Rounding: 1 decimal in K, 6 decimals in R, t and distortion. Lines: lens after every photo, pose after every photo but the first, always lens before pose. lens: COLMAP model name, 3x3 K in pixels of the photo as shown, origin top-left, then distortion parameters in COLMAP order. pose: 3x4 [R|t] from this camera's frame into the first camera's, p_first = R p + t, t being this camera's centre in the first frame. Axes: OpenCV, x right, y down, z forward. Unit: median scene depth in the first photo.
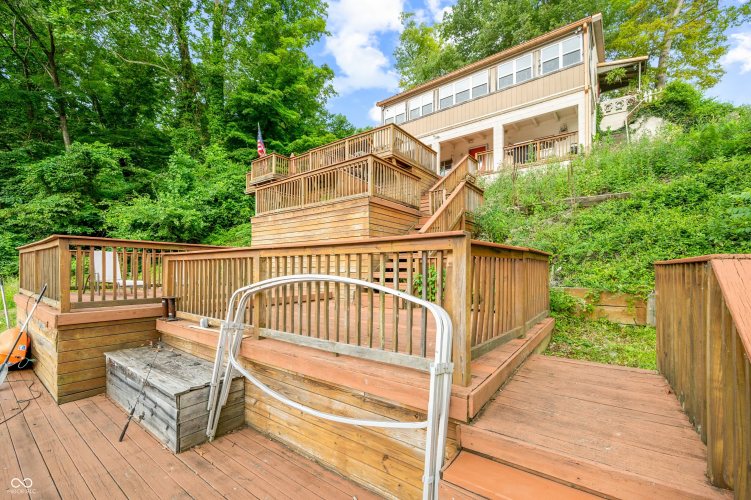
lens RADIAL K [[307.1, 0, 376.5], [0, 307.1, 258.2], [0, 0, 1]] dist [-0.001979, -0.000370]
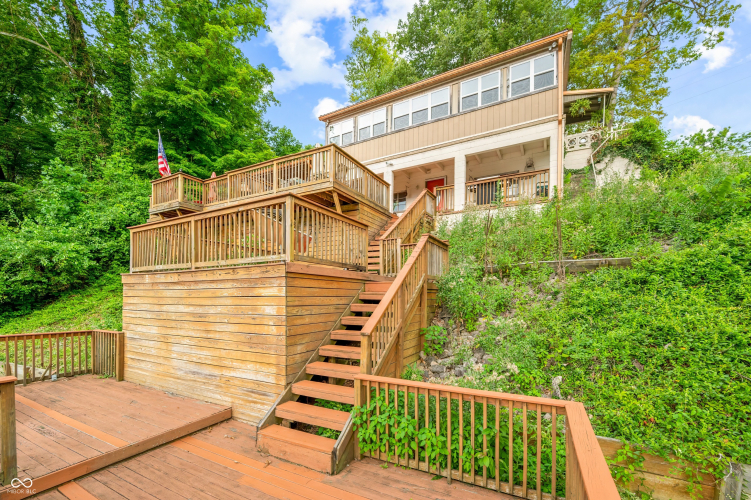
lens RADIAL K [[306.4, 0, 374.8], [0, 306.4, 311.3], [0, 0, 1]] dist [-0.000631, -0.000191]
pose [[0.988735, -0.007925, 0.149469, 0.024364], [-0.005520, 0.995988, 0.089320, -0.061535], [-0.149577, -0.089139, 0.984724, 0.128752]]
